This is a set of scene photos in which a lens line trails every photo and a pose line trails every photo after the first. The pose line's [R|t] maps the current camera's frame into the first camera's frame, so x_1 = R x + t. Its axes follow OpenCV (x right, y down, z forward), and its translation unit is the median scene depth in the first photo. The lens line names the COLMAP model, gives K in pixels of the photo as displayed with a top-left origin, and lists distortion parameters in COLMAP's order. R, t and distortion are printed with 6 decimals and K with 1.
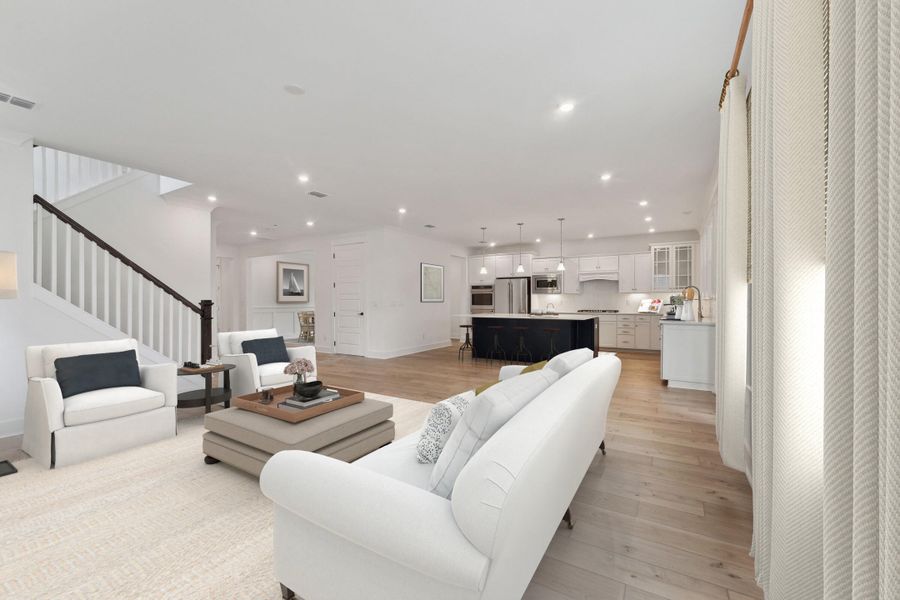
lens RADIAL K [[371.3, 0, 439.7], [0, 371.3, 306.4], [0, 0, 1]] dist [0.000762, 0.000052]
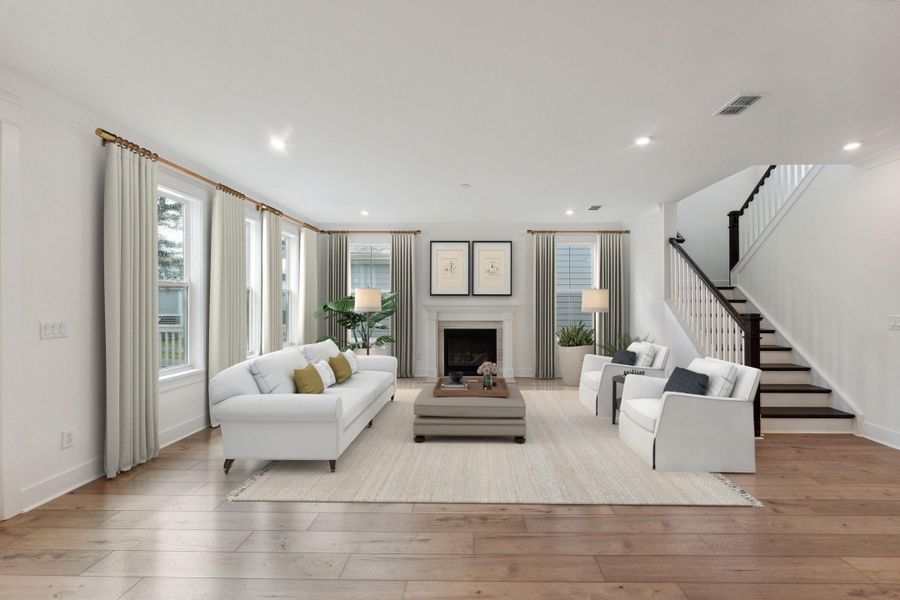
lens RADIAL K [[377.8, 0, 465.2], [0, 377.8, 297.6], [0, 0, 1]] dist [-0.005250, -0.000291]
pose [[-0.858441, -0.004832, -0.512889, 0.144876], [-0.008394, 0.999954, 0.004627, -0.025277], [0.512843, 0.008277, -0.858442, 0.723984]]
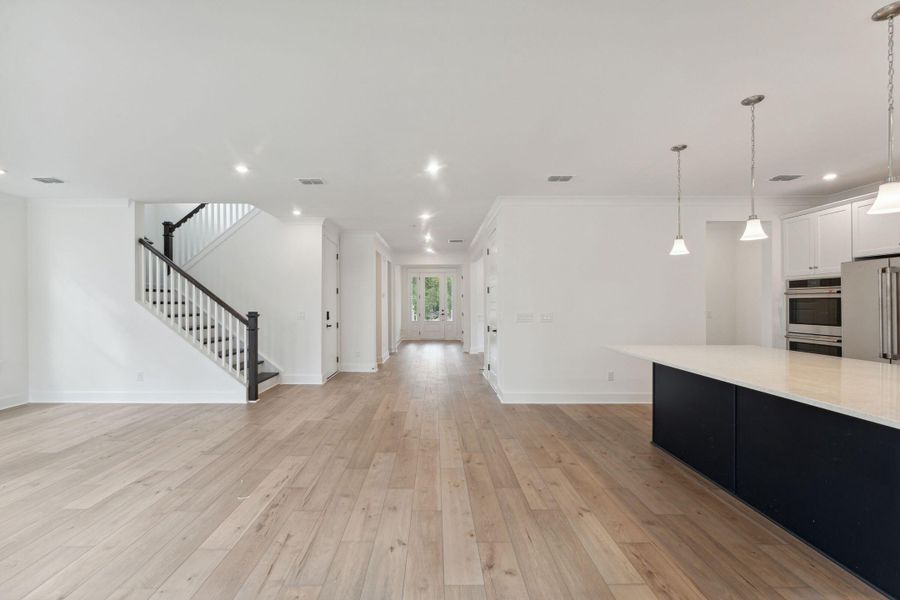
lens RADIAL K [[381.4, 0, 435.3], [0, 381.4, 304.4], [0, 0, 1]] dist [-0.000131, 0.000880]
pose [[0.525451, 0.004469, -0.850812, 0.299984], [-0.014972, 0.999880, -0.003995, -0.021919], [0.850692, 0.014838, 0.525455, 0.463085]]
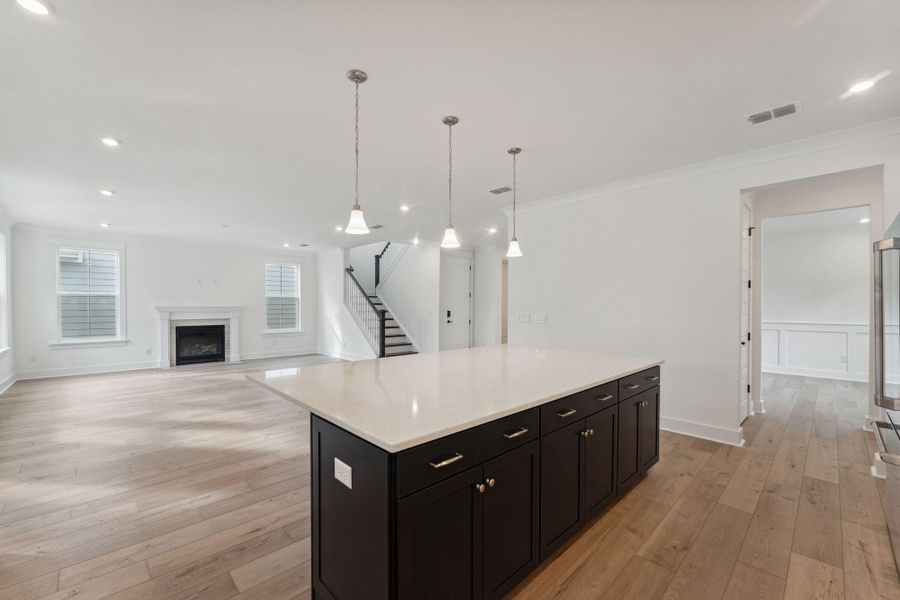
lens RADIAL K [[371.3, 0, 439.7], [0, 371.3, 306.4], [0, 0, 1]] dist [0.000762, 0.000052]
pose [[-0.259060, 0.006496, -0.965839, 0.489922], [-0.019112, 0.999747, 0.011851, -0.029885], [0.965672, 0.021530, -0.258870, 0.896374]]
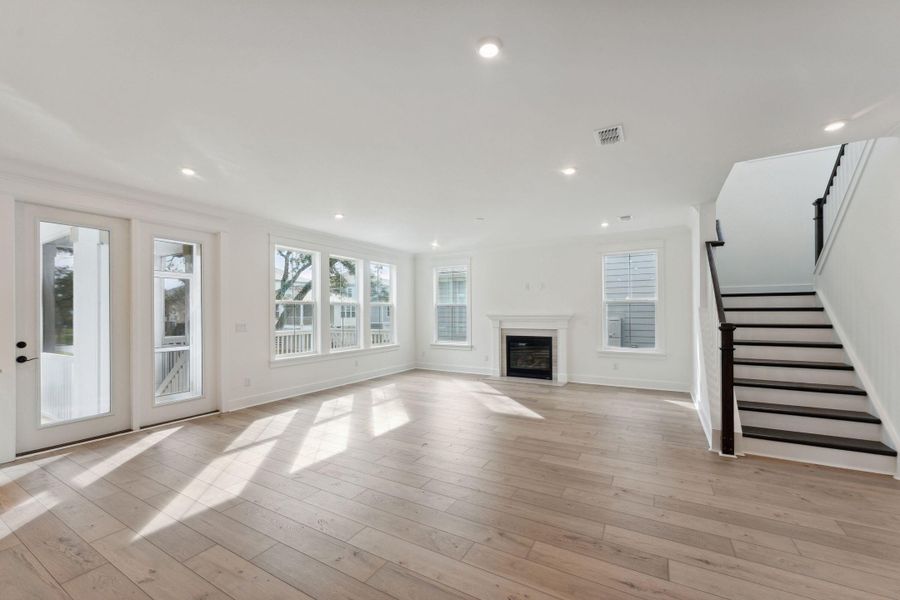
lens RADIAL K [[371.3, 0, 439.7], [0, 371.3, 306.4], [0, 0, 1]] dist [0.000762, 0.000052]
pose [[-0.999678, 0.007298, -0.024319, -0.032479], [0.007232, 0.999970, 0.002804, -0.029471], [0.024339, 0.002627, -0.999700, 0.907057]]
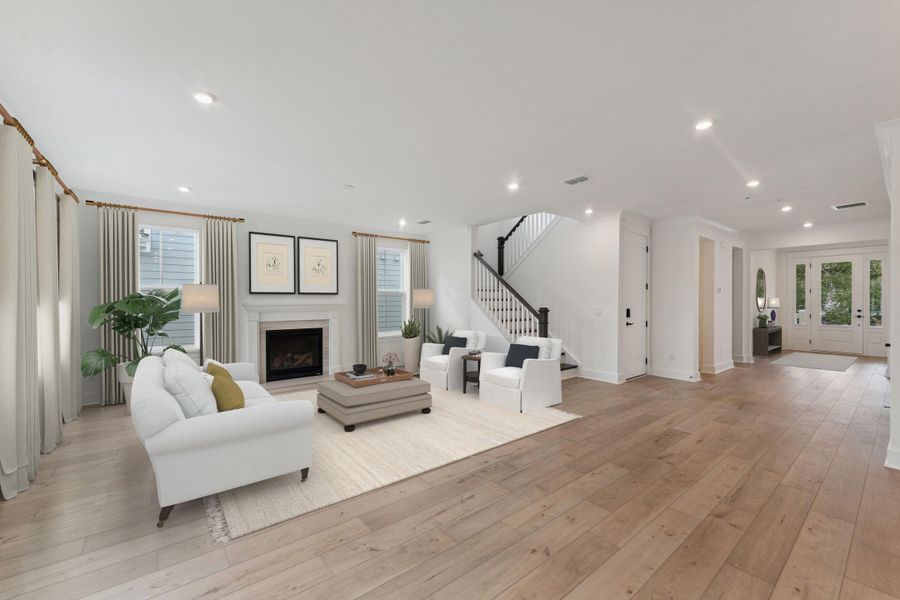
lens RADIAL K [[367.7, 0, 443.7], [0, 367.7, 301.4], [0, 0, 1]] dist [-0.007300, 0.000080]
pose [[-0.339947, 0.004526, -0.940434, 0.310550], [-0.014491, 0.999844, 0.010050, -0.023144], [0.940333, 0.017044, -0.339829, 0.584354]]
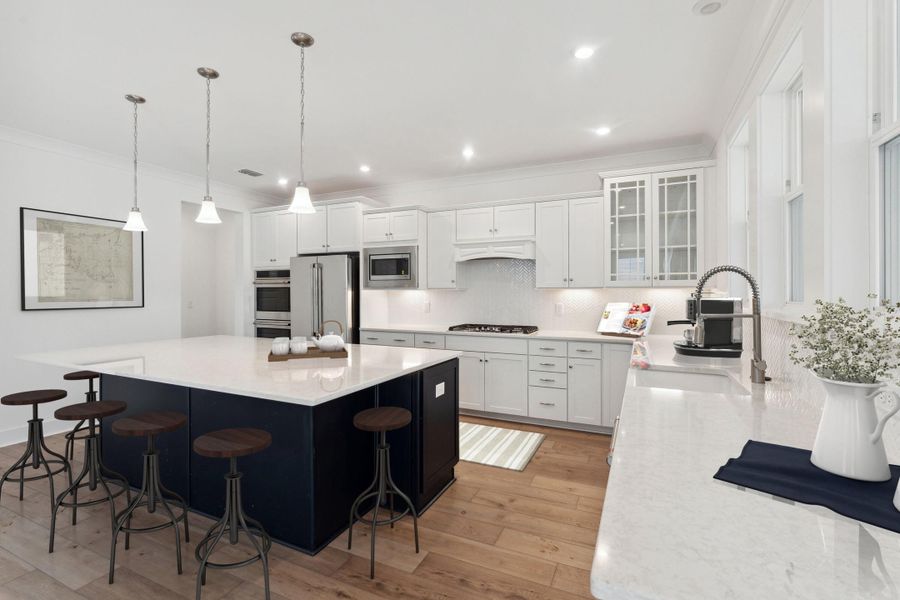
lens RADIAL K [[420.2, 0, 435.6], [0, 420.2, 294.2], [0, 0, 1]] dist [-0.001182, -0.000064]
pose [[0.994783, 0.002392, 0.101982, 0.309294], [-0.001166, 0.999926, -0.012075, -0.022453], [-0.102004, 0.011893, 0.994713, 0.510692]]
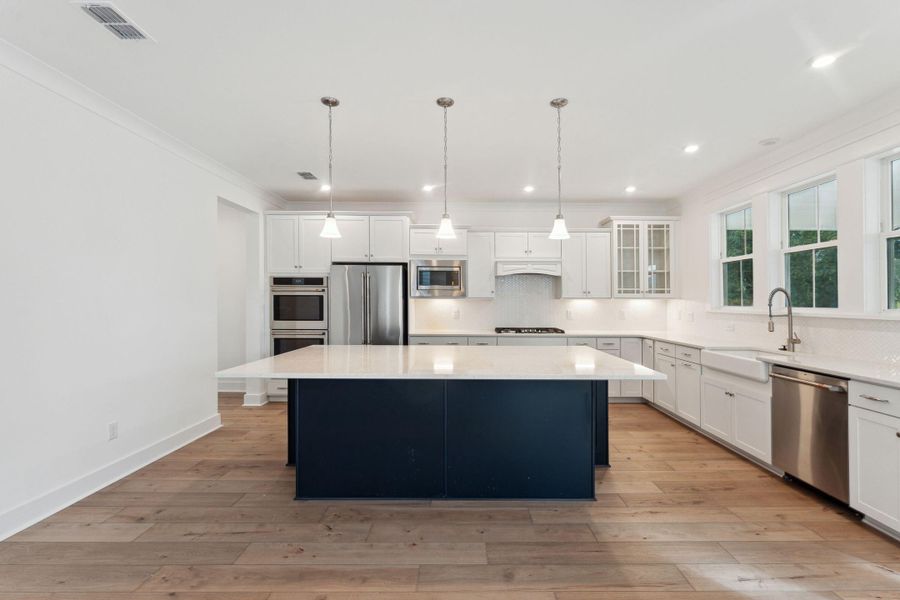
lens RADIAL K [[407.7, 0, 461.9], [0, 407.7, 294.0], [0, 0, 1]] dist [-0.002507, -0.000069]
pose [[0.845804, 0.015437, 0.533270, 0.020093], [0.002679, 0.999446, -0.033181, -0.021949], [-0.533487, 0.029493, 0.845294, 0.546849]]
